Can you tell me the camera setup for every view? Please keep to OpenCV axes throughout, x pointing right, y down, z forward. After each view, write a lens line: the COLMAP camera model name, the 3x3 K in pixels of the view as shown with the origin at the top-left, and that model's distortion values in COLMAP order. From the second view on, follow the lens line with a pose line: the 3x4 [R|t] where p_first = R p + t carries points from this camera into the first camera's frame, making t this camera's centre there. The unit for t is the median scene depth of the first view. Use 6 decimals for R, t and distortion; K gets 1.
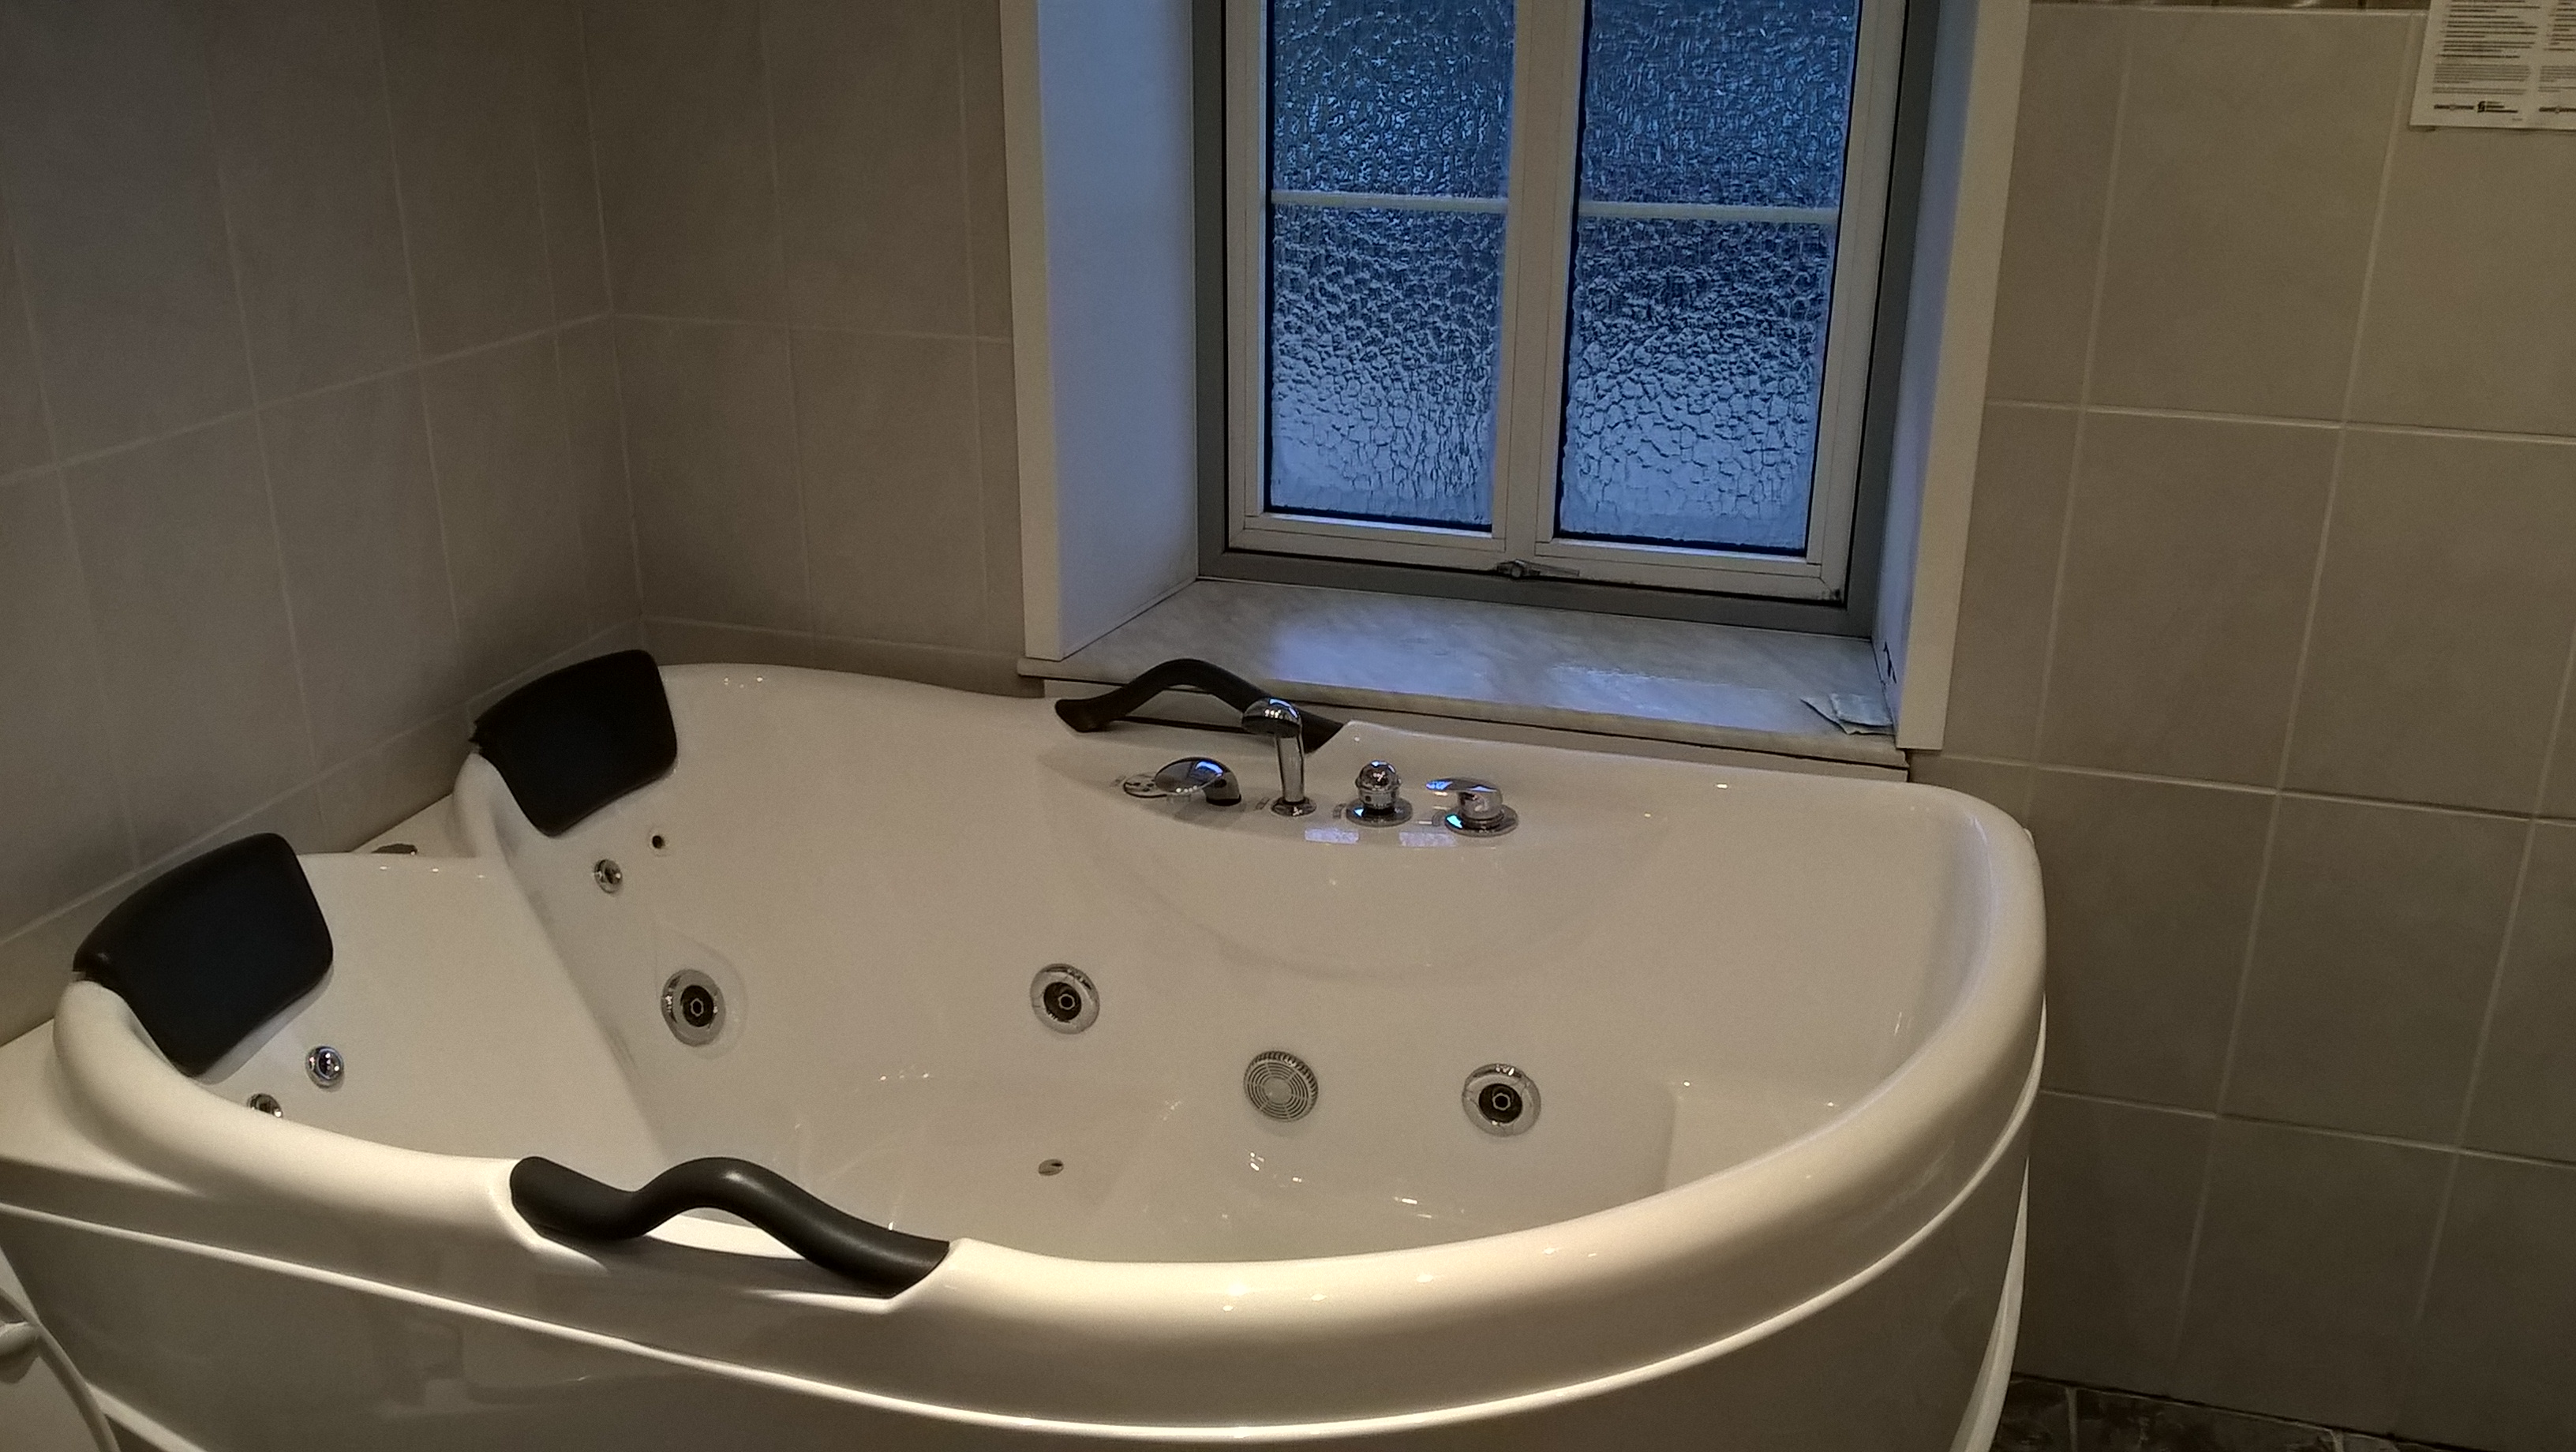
lens RADIAL K [[2074.7, 0, 1269.1], [0, 2074.7, 721.0], [0, 0, 1]] dist [-0.013176, -0.005572]
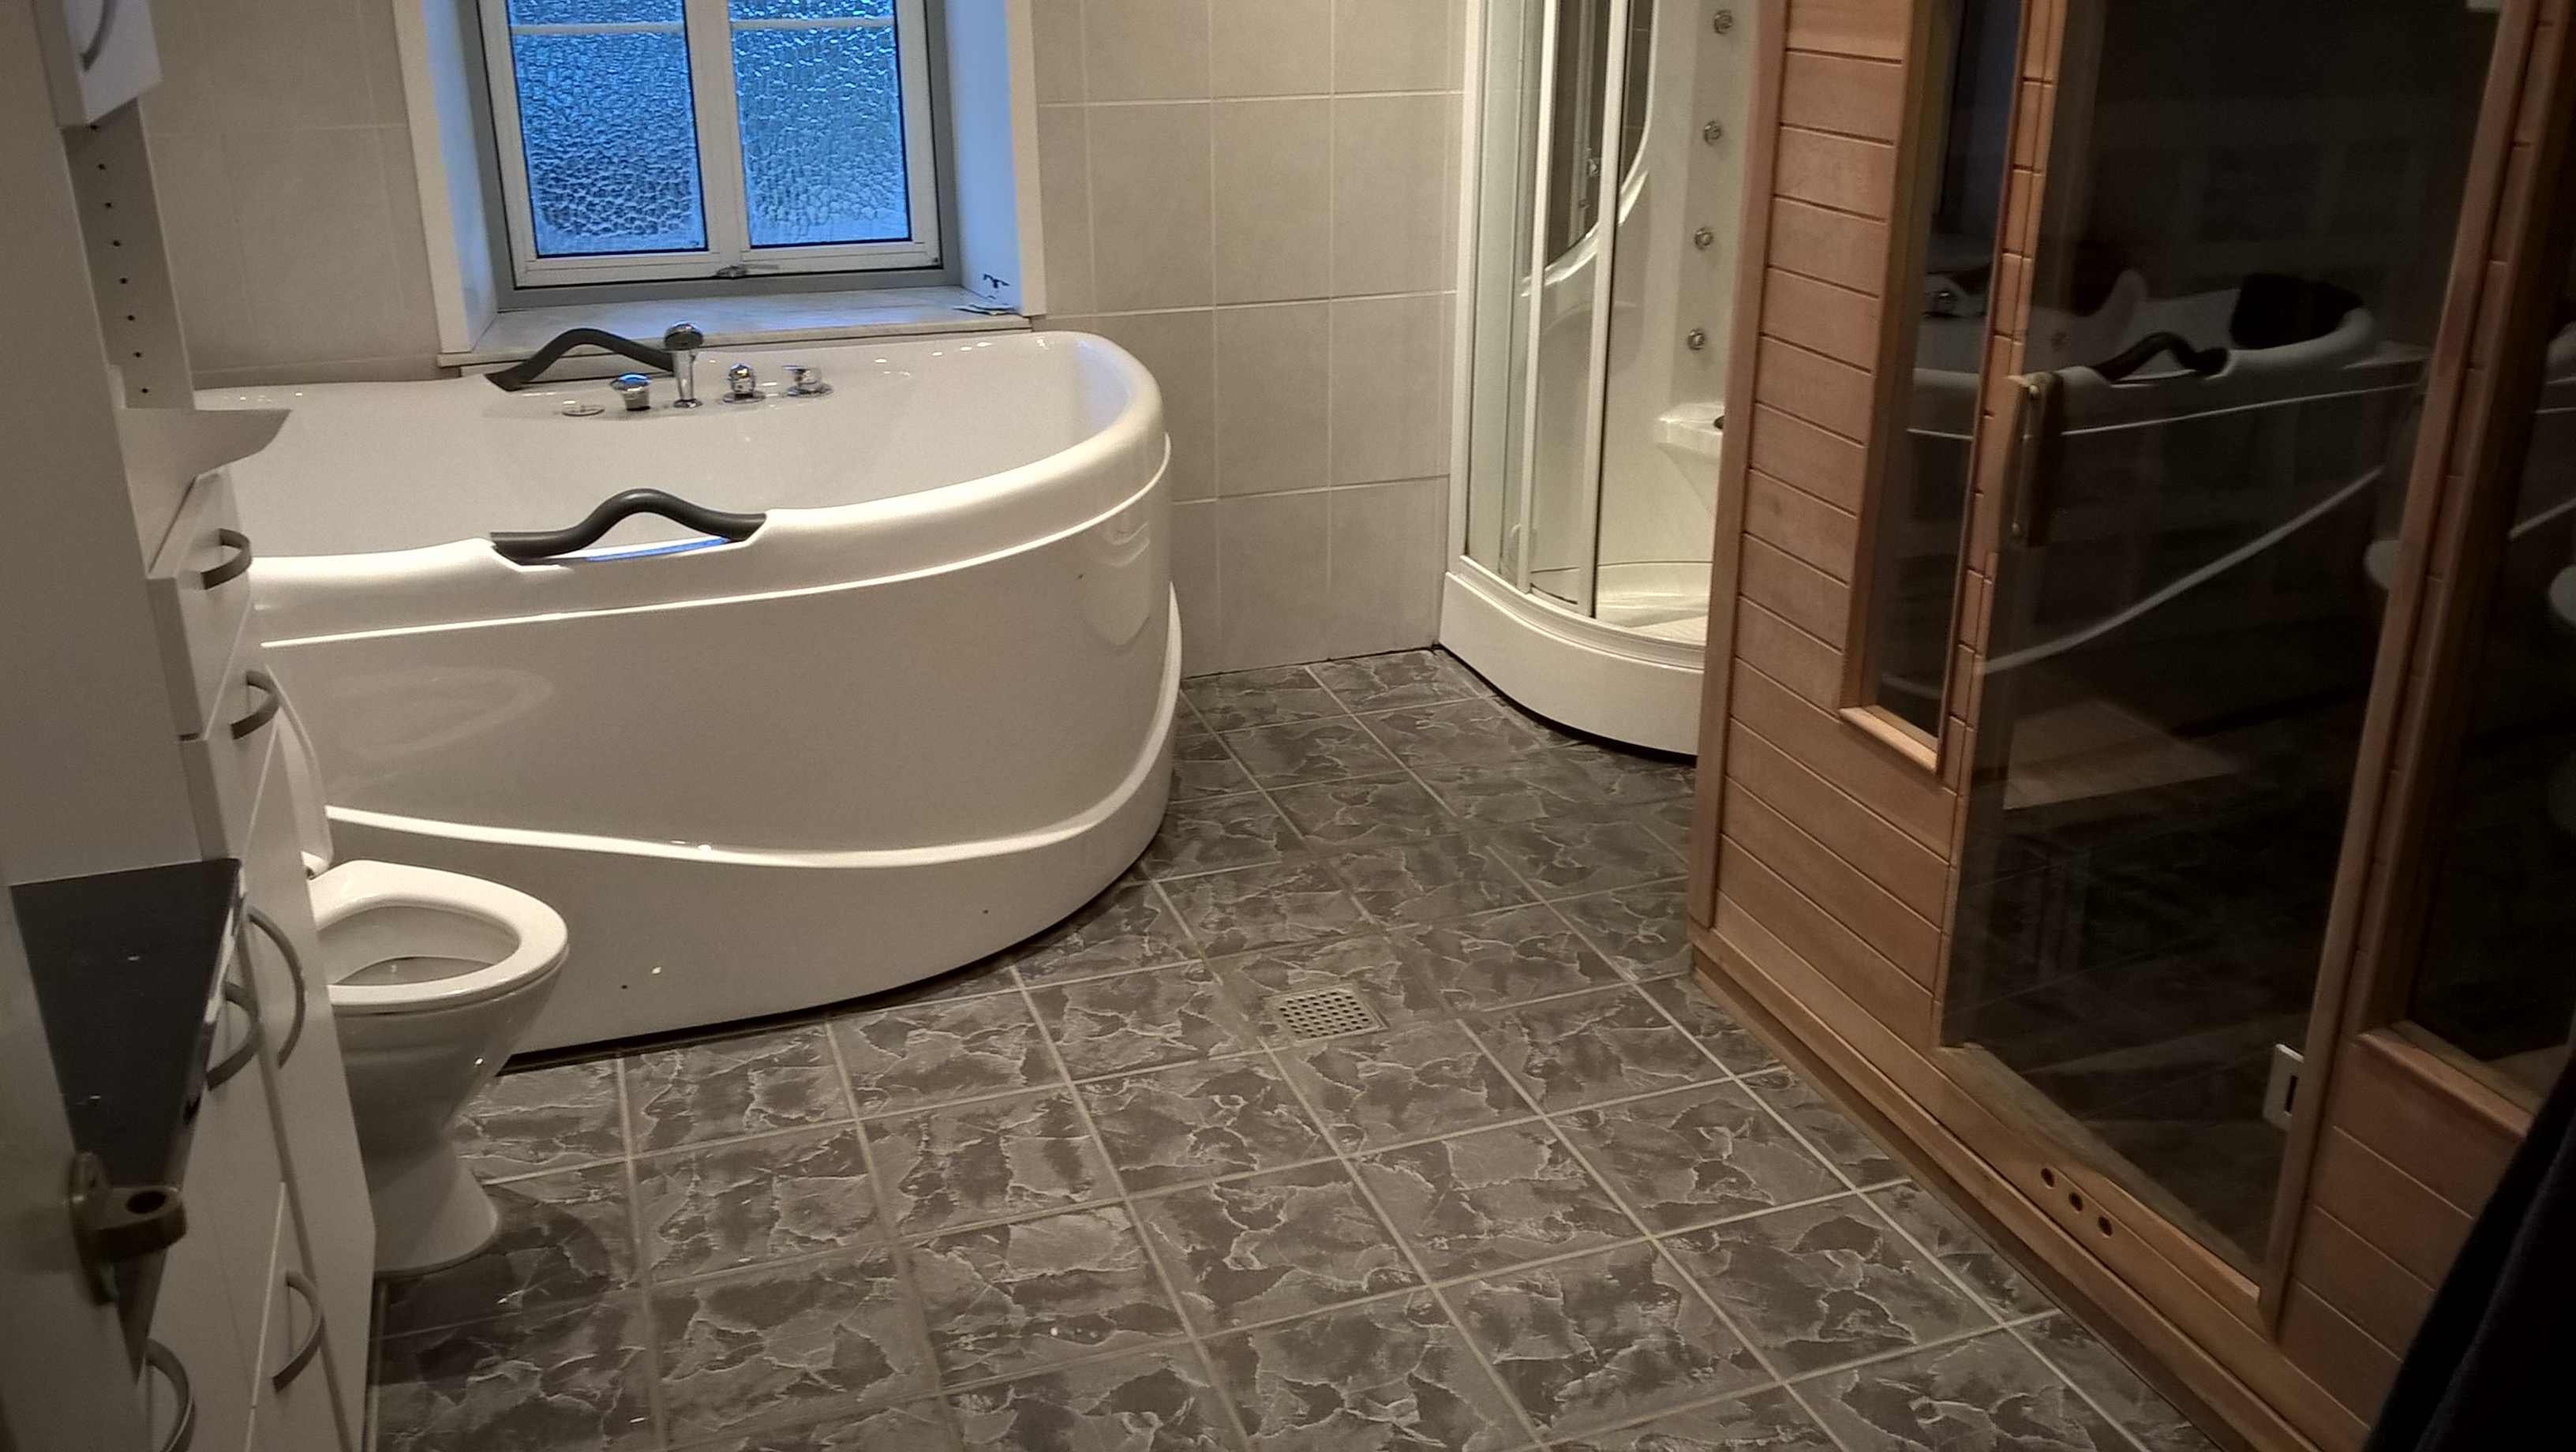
lens RADIAL K [[2074.7, 0, 1297.0], [0, 2074.7, 730.3], [0, 0, 1]] dist [-0.013176, -0.005572]
pose [[0.806645, -0.224440, 0.546764, -0.530713], [0.205870, 0.973856, 0.096033, 0.226848], [-0.554023, 0.035098, 0.831761, -0.553533]]
